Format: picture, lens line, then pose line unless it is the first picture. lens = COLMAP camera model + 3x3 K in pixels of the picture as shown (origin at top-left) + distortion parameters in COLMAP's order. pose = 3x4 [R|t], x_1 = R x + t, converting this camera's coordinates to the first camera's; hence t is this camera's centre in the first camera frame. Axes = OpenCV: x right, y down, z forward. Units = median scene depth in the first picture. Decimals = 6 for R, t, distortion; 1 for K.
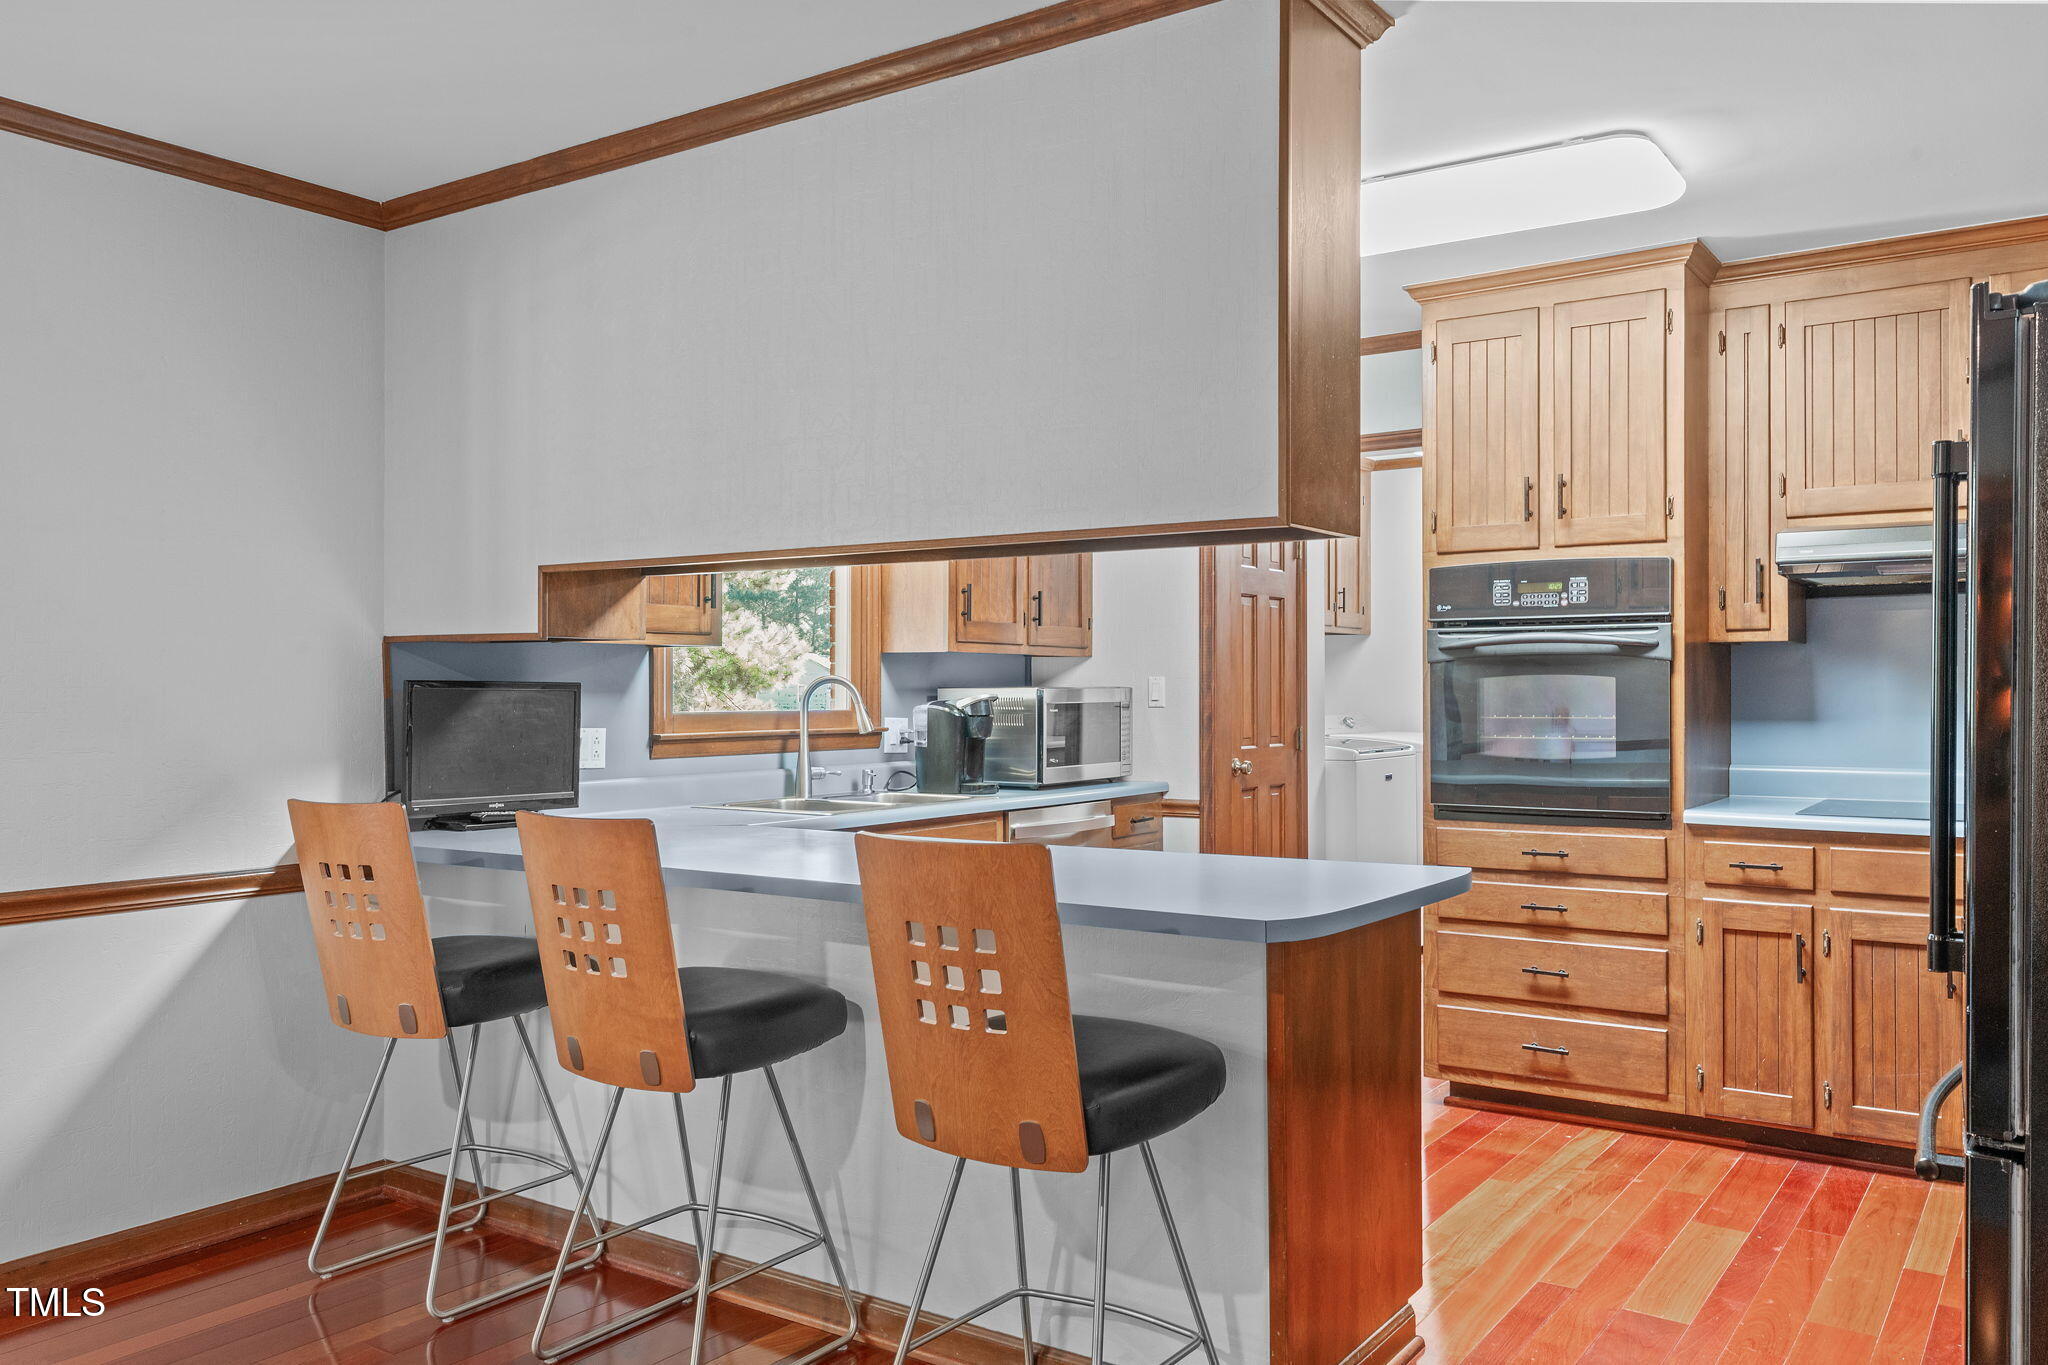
lens RADIAL K [[1542.2, 0, 1021.6], [0, 1542.2, 680.7], [0, 0, 1]] dist [-0.015379, -0.000429]
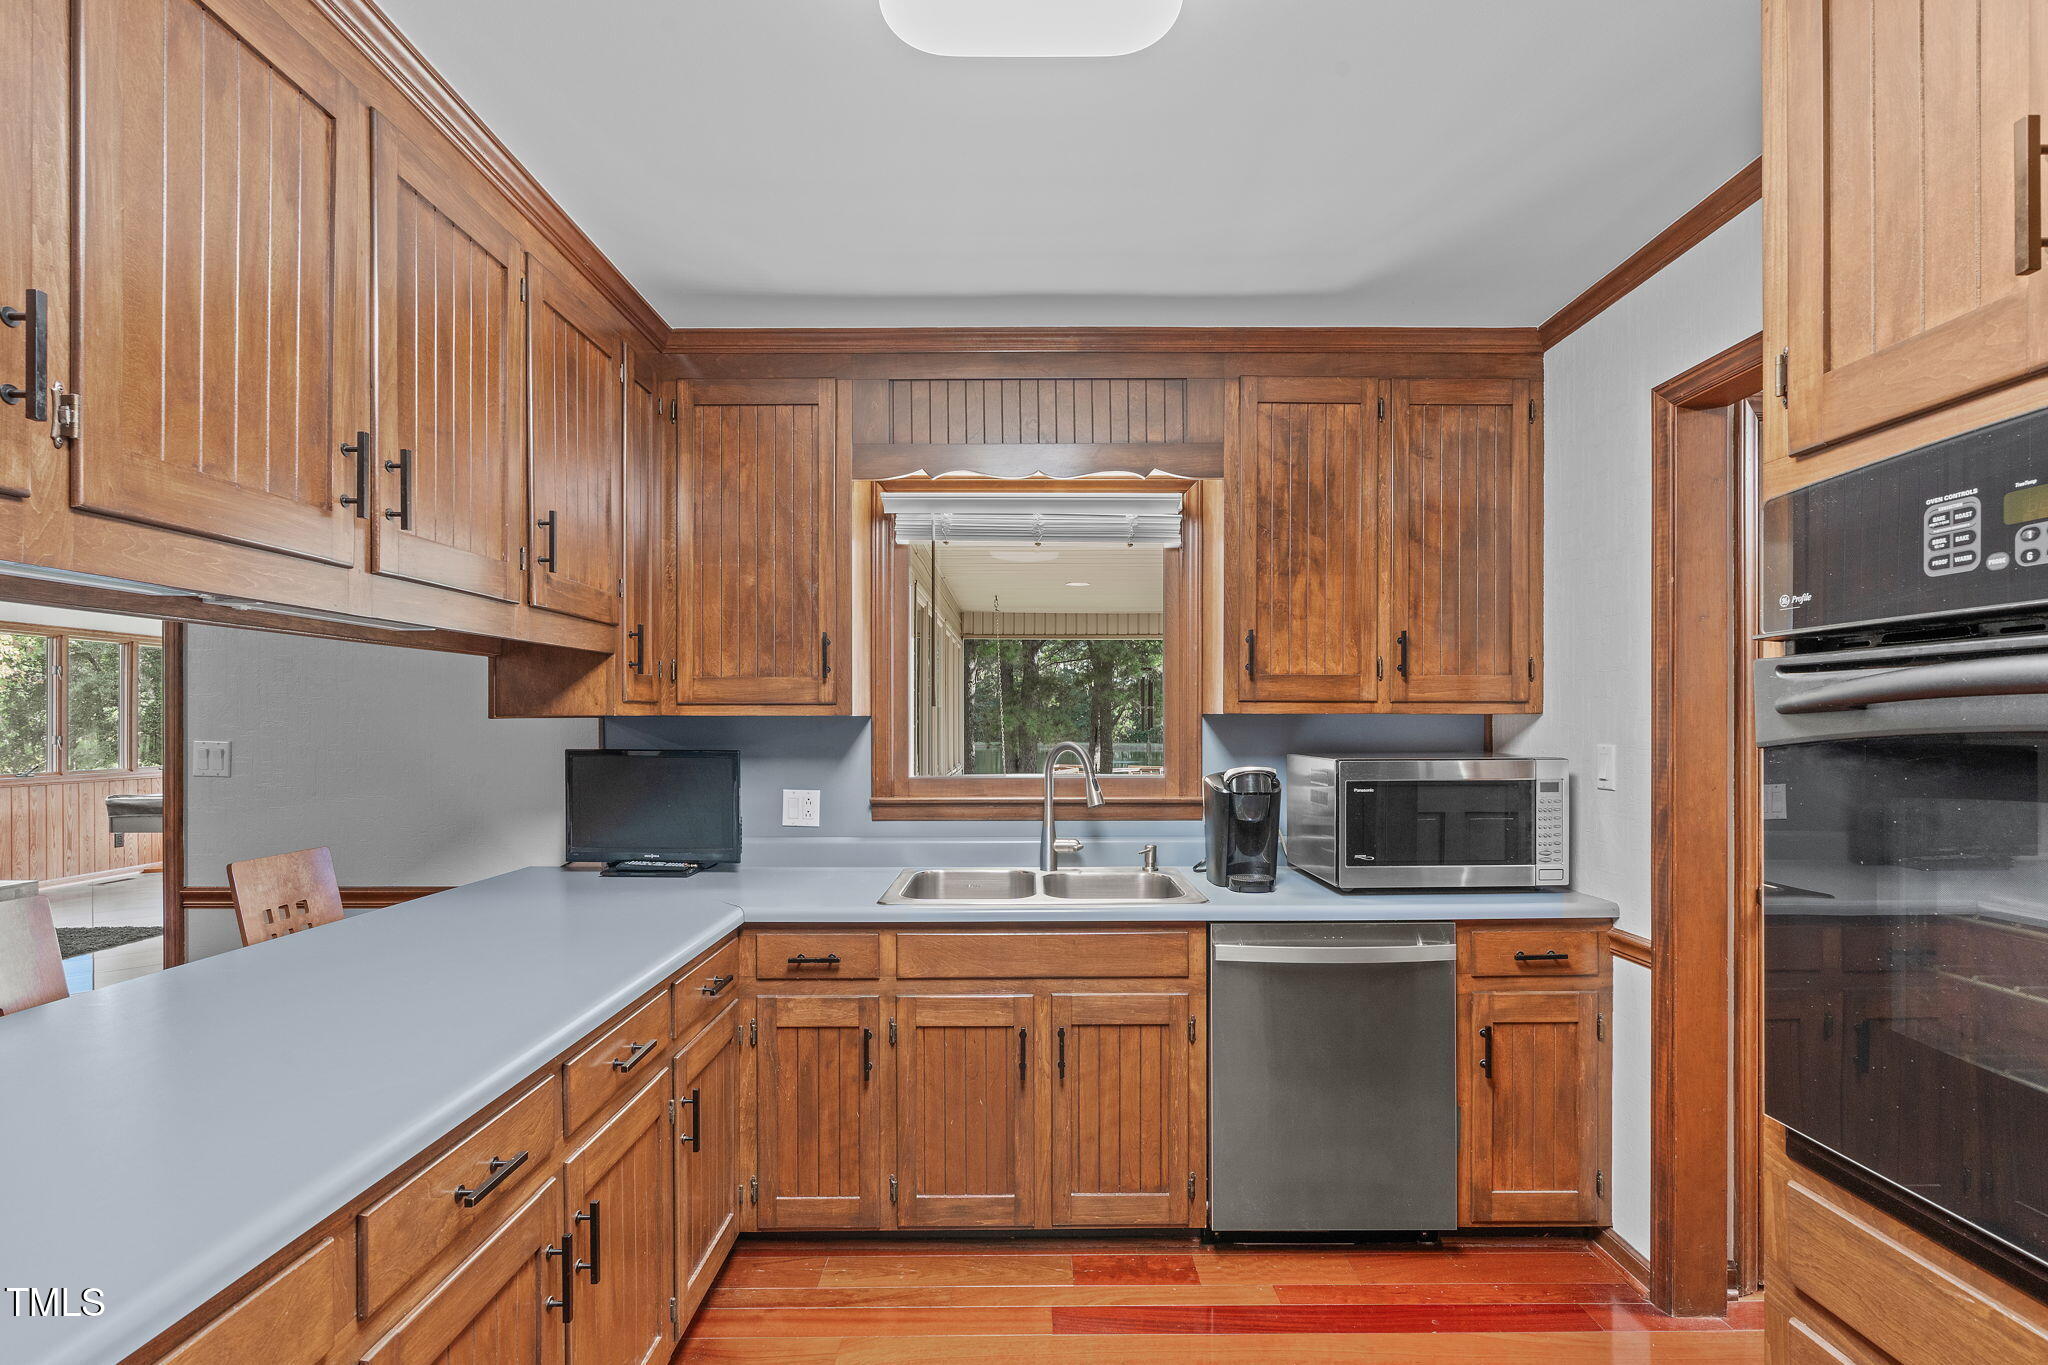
lens RADIAL K [[929.0, 0, 1032.2], [0, 929.0, 730.3], [0, 0, 1]] dist [-0.010809, 0.000638]
pose [[0.570688, 0.009320, -0.821114, 0.375844], [0.004895, 0.999879, 0.014751, -0.021752], [0.821152, -0.012437, 0.570573, 0.774957]]
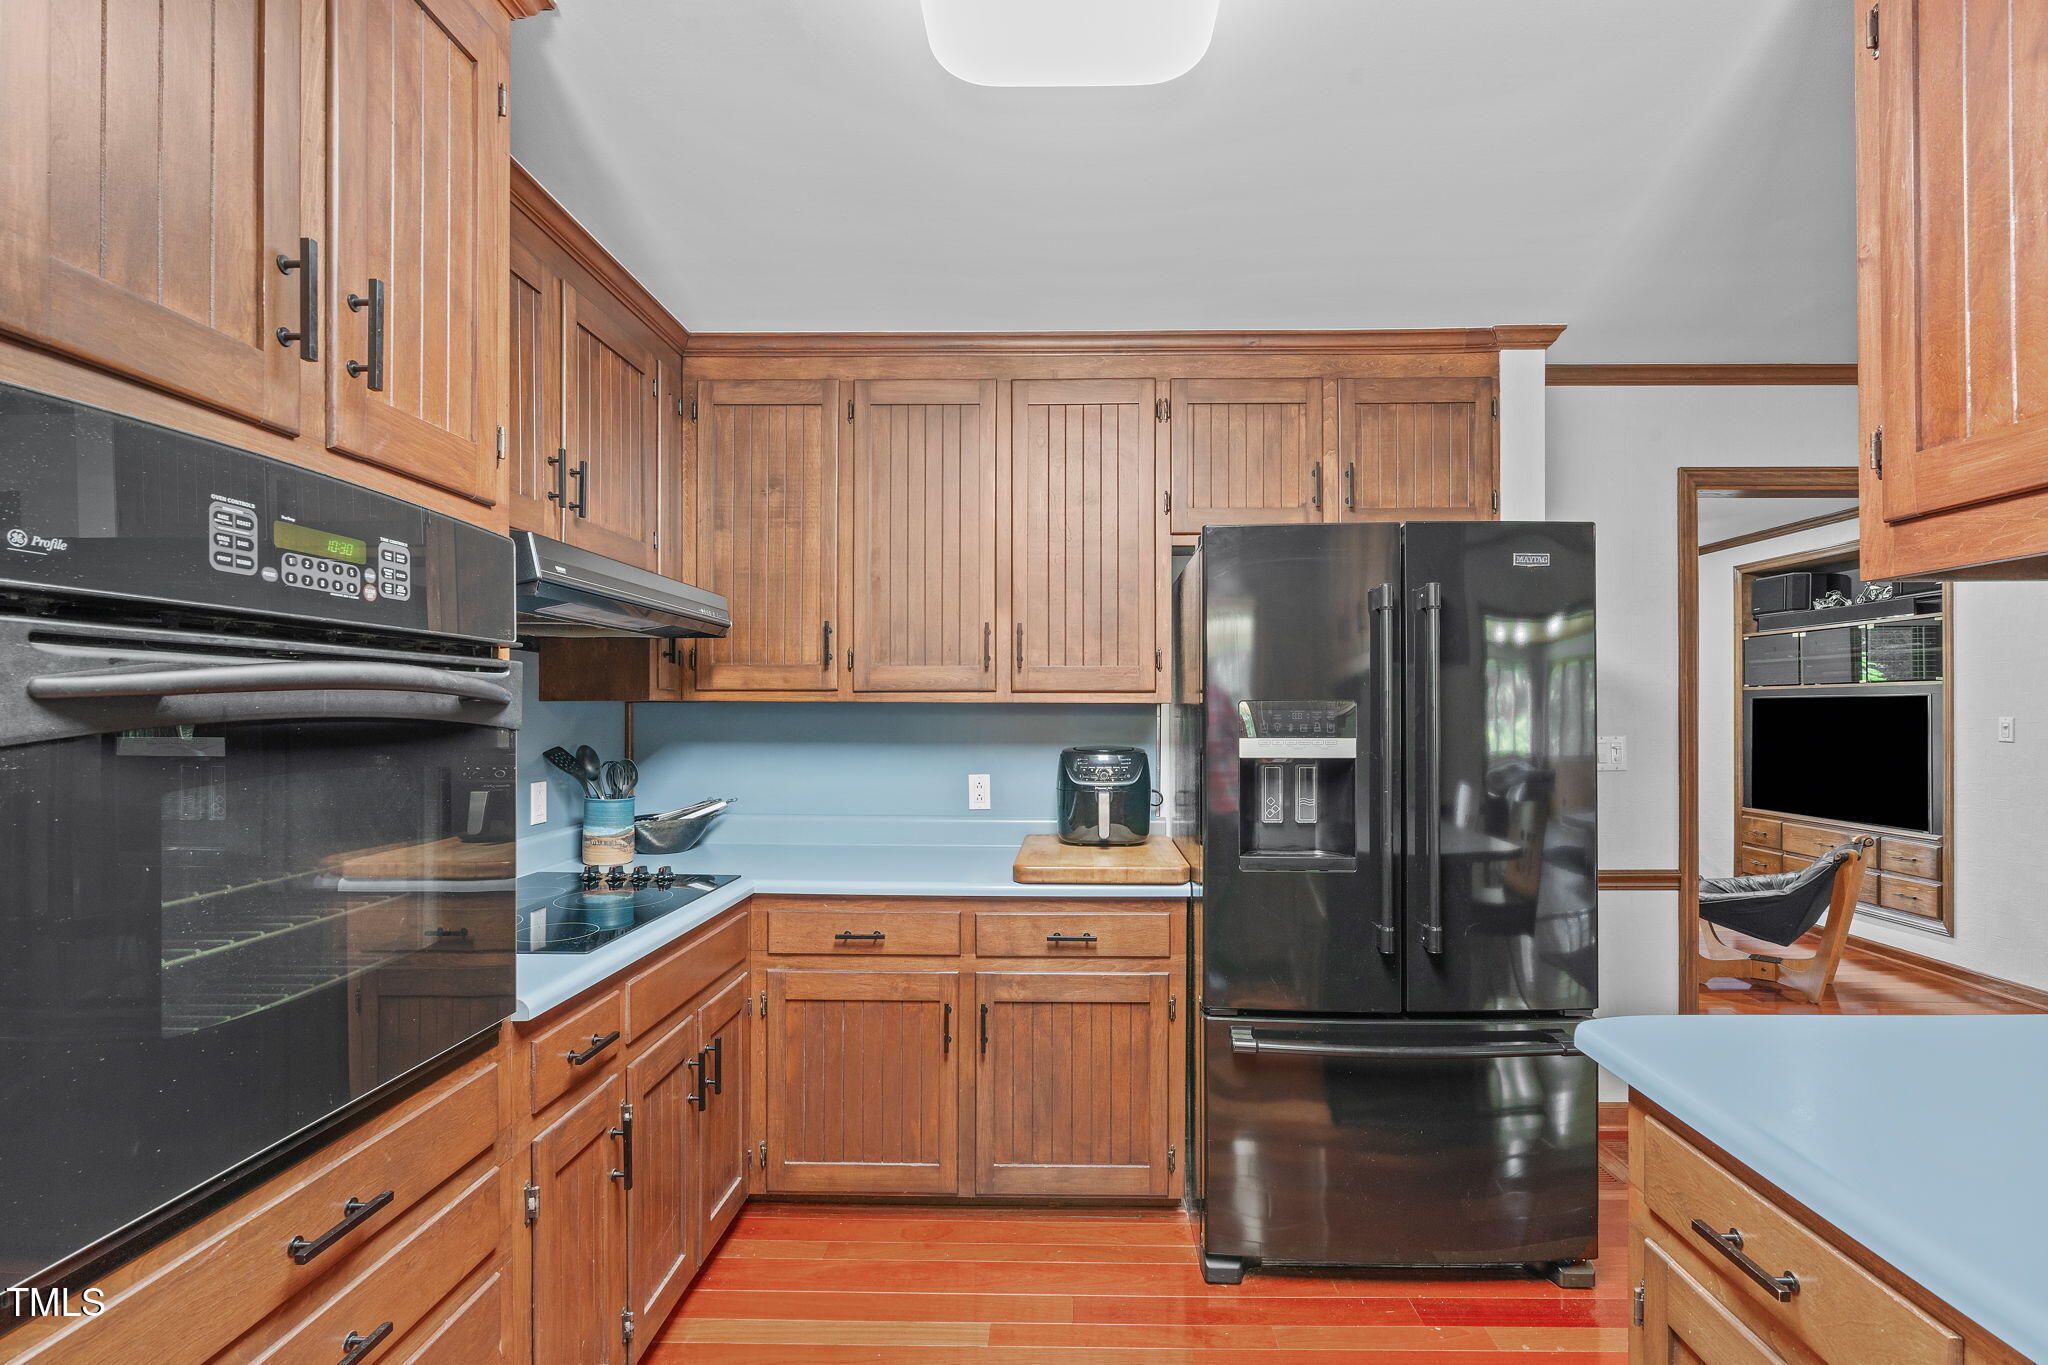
lens RADIAL K [[929.0, 0, 1049.0], [0, 929.0, 706.1], [0, 0, 1]] dist [-0.010809, 0.000638]
pose [[-0.548969, 0.007827, 0.835806, 0.047649], [-0.000328, 0.999954, -0.009579, -0.018618], [-0.835843, -0.005533, -0.548941, 1.006628]]
